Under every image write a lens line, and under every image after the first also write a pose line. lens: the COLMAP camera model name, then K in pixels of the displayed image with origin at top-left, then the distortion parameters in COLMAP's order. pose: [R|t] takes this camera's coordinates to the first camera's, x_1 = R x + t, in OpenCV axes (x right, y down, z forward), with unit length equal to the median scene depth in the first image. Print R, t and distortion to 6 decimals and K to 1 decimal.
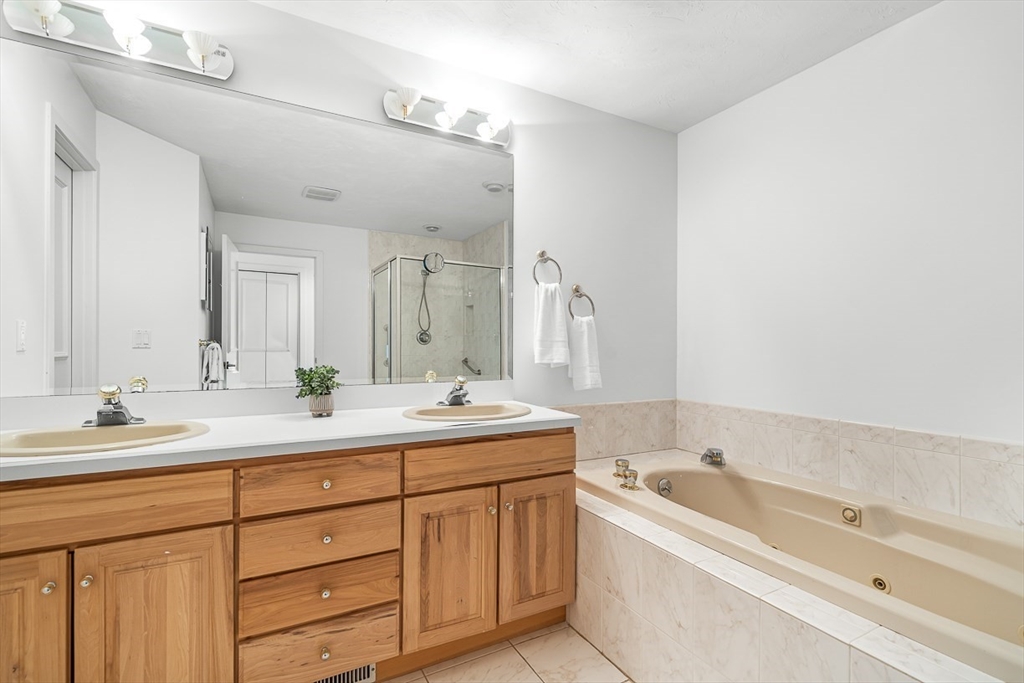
lens RADIAL K [[467.1, 0, 516.0], [0, 467.1, 350.1], [0, 0, 1]] dist [0.001884, 0.000114]
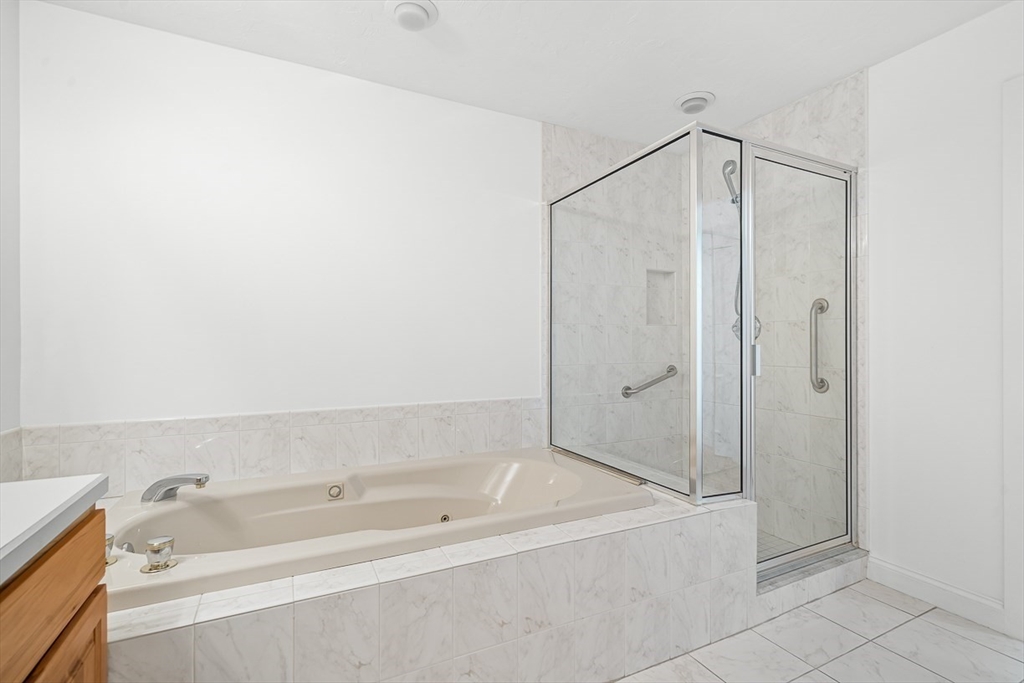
lens RADIAL K [[467.1, 0, 518.3], [0, 467.1, 338.4], [0, 0, 1]] dist [0.001884, 0.000114]
pose [[0.045200, -0.007012, 0.998953, -0.387715], [0.005698, 0.999961, 0.006762, -0.022405], [-0.998962, 0.005387, 0.045238, 0.499216]]
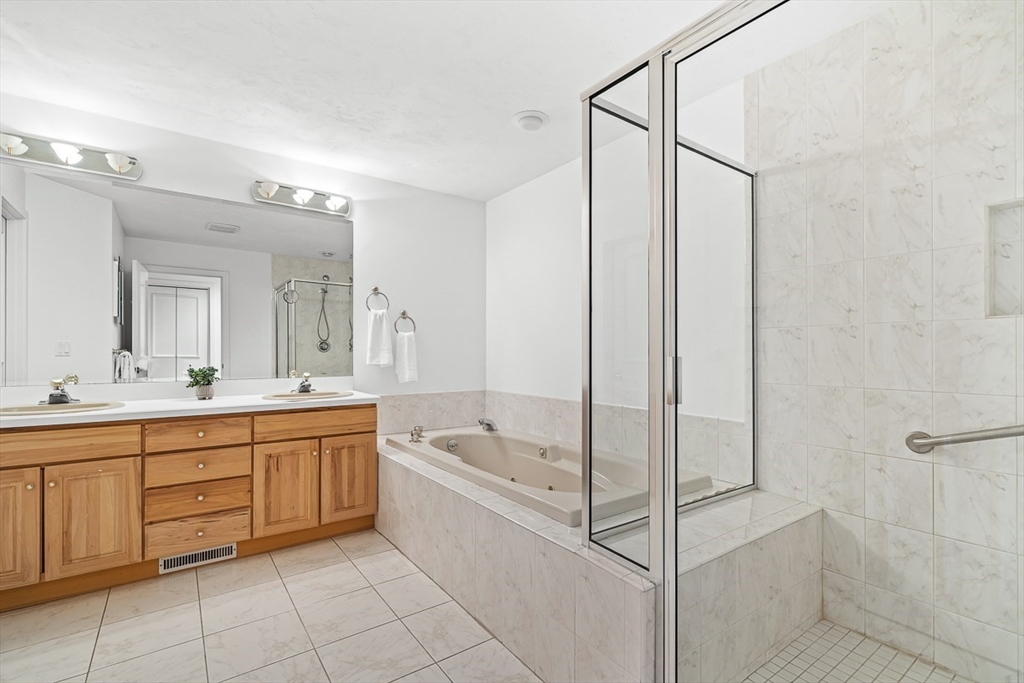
lens RADIAL K [[467.1, 0, 517.3], [0, 467.1, 354.6], [0, 0, 1]] dist [0.001884, 0.000114]
pose [[0.991830, -0.005445, 0.127450, 0.408748], [0.006083, 0.999971, -0.004614, 0.007916], [-0.127421, 0.005352, 0.991834, -0.657456]]
